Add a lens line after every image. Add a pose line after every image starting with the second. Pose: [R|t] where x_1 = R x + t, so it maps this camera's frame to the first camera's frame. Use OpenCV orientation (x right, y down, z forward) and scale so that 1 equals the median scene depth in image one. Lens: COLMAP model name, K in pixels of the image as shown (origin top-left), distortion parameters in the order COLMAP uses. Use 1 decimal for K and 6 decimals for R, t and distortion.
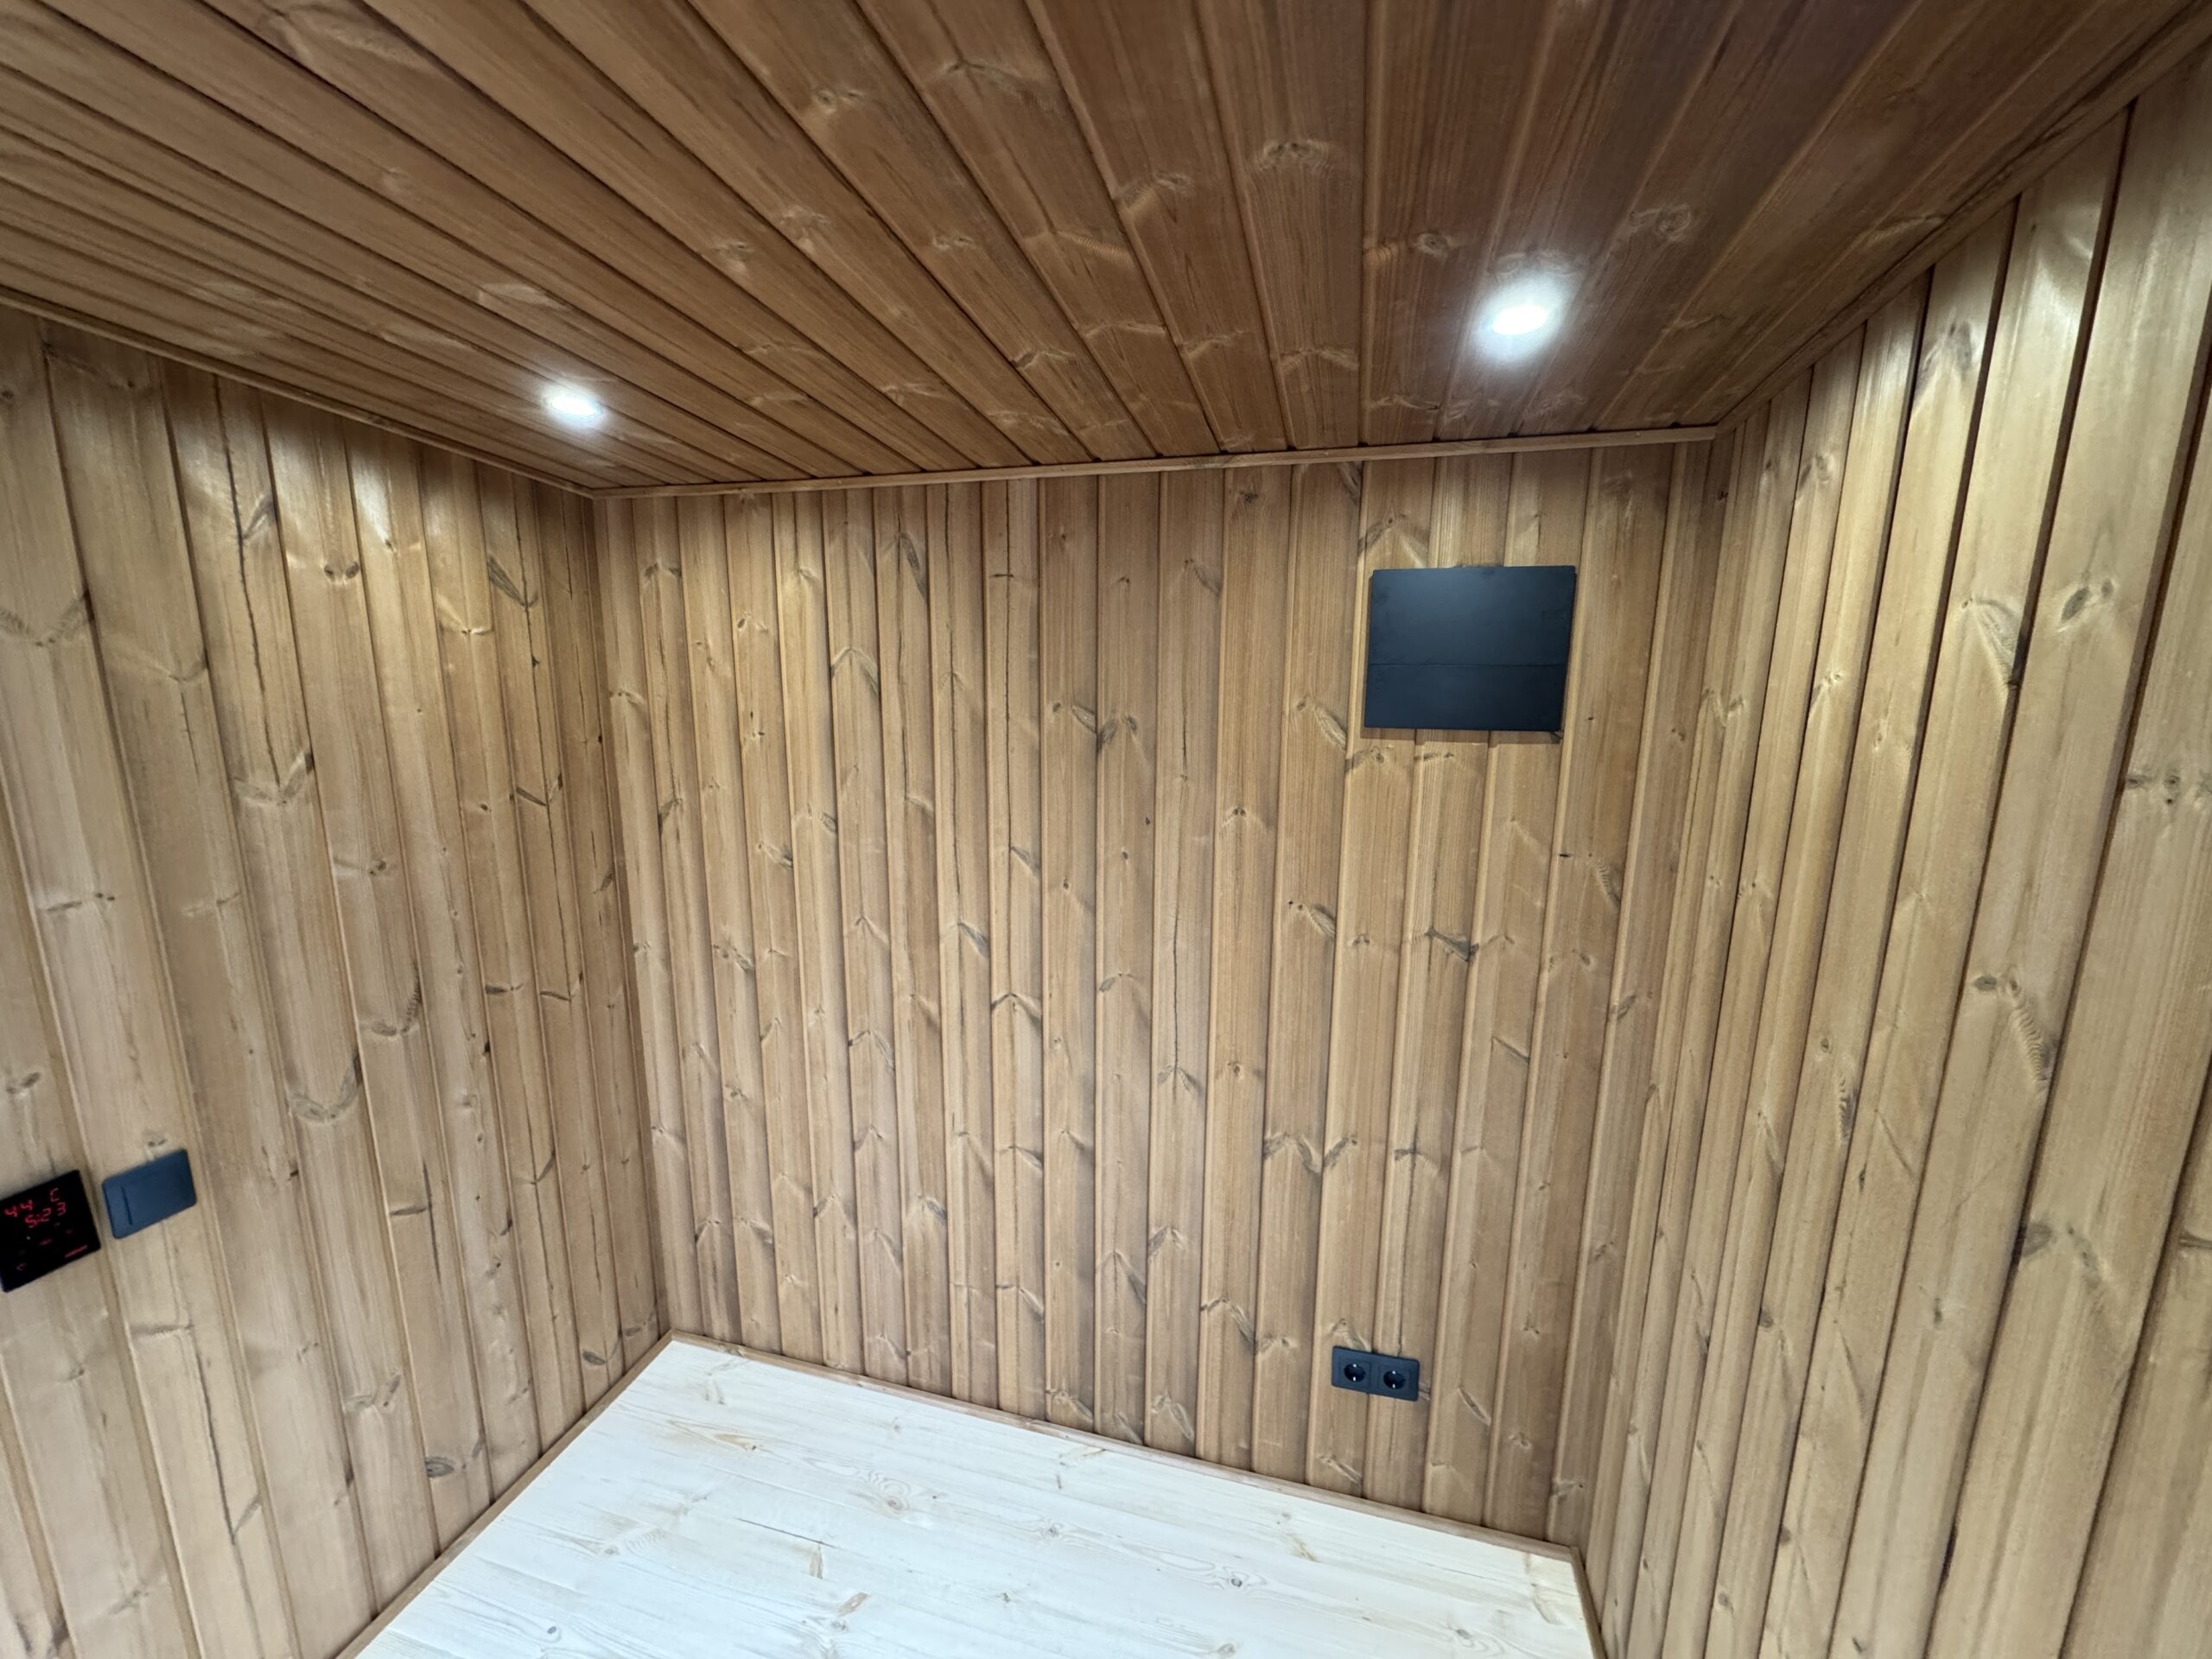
lens RADIAL K [[881.3, 0, 1100.5], [0, 881.3, 832.3], [0, 0, 1]] dist [-0.002380, 0.000312]
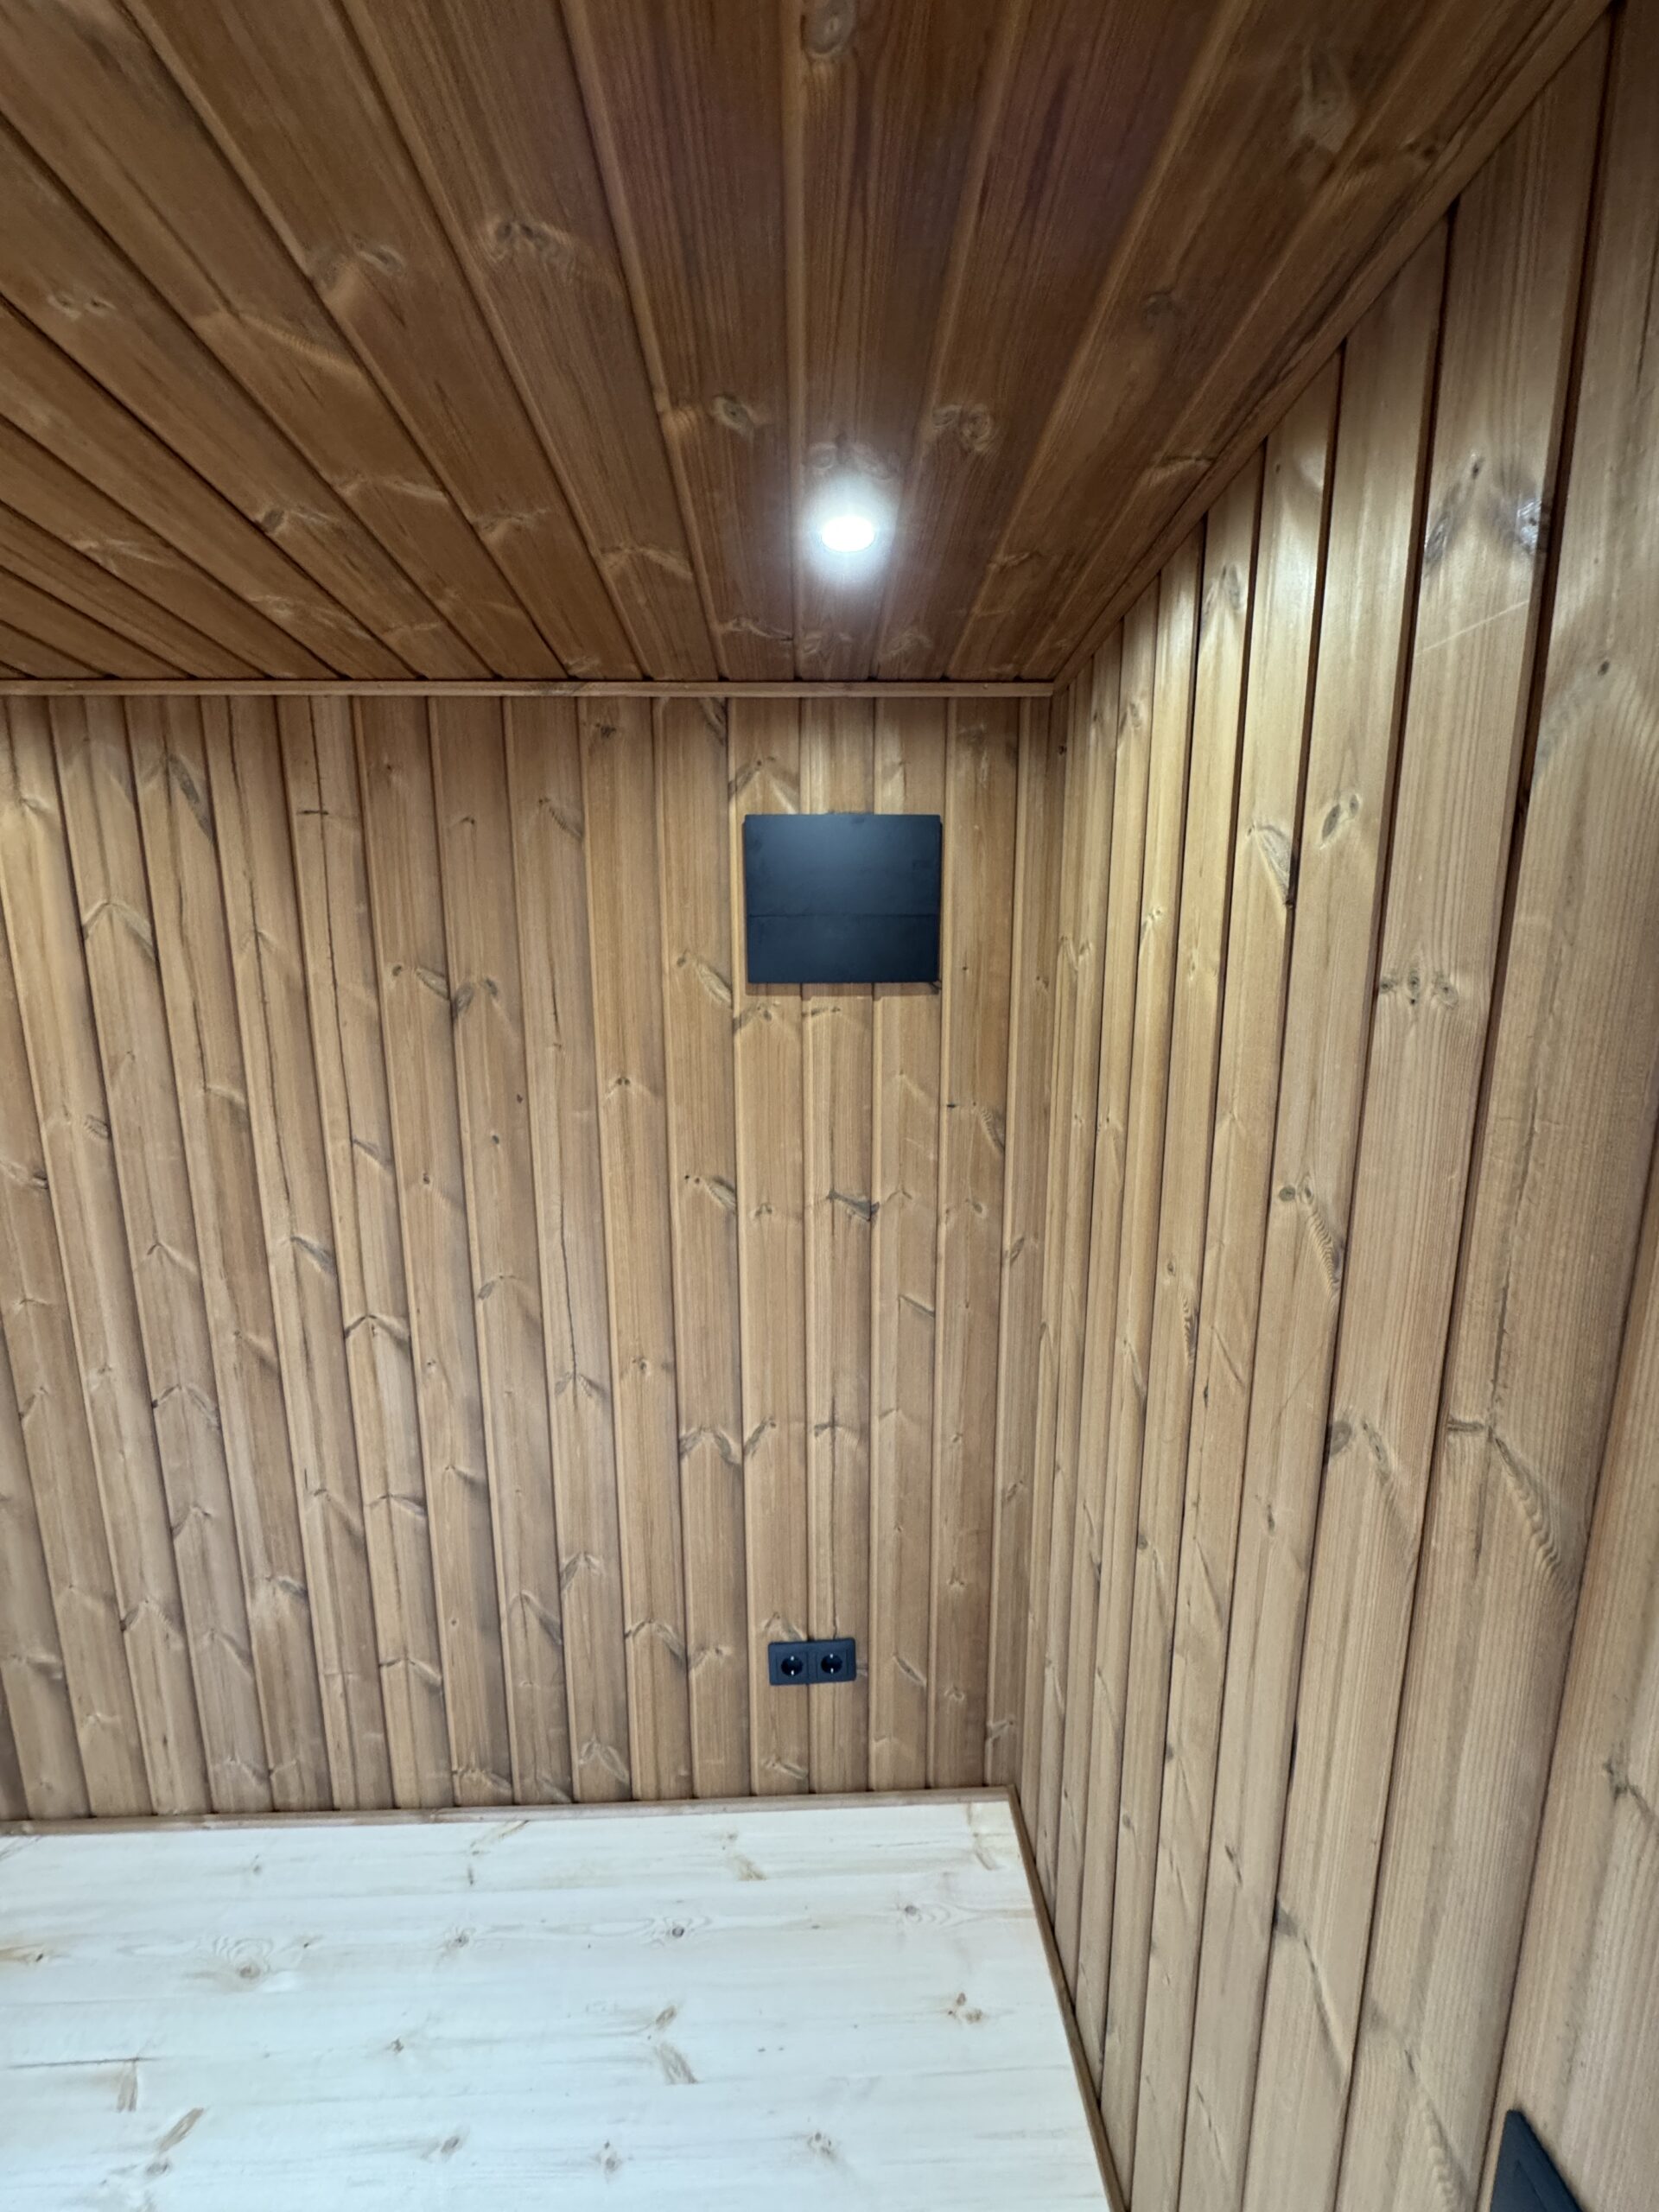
lens RADIAL K [[881.3, 0, 826.9], [0, 881.3, 1110.3], [0, 0, 1]] dist [-0.002380, 0.000312]
pose [[0.953833, -0.065271, 0.293160, 0.093514], [0.066694, 0.997760, 0.005149, 0.015735], [-0.292840, 0.014641, 0.956050, 0.080724]]
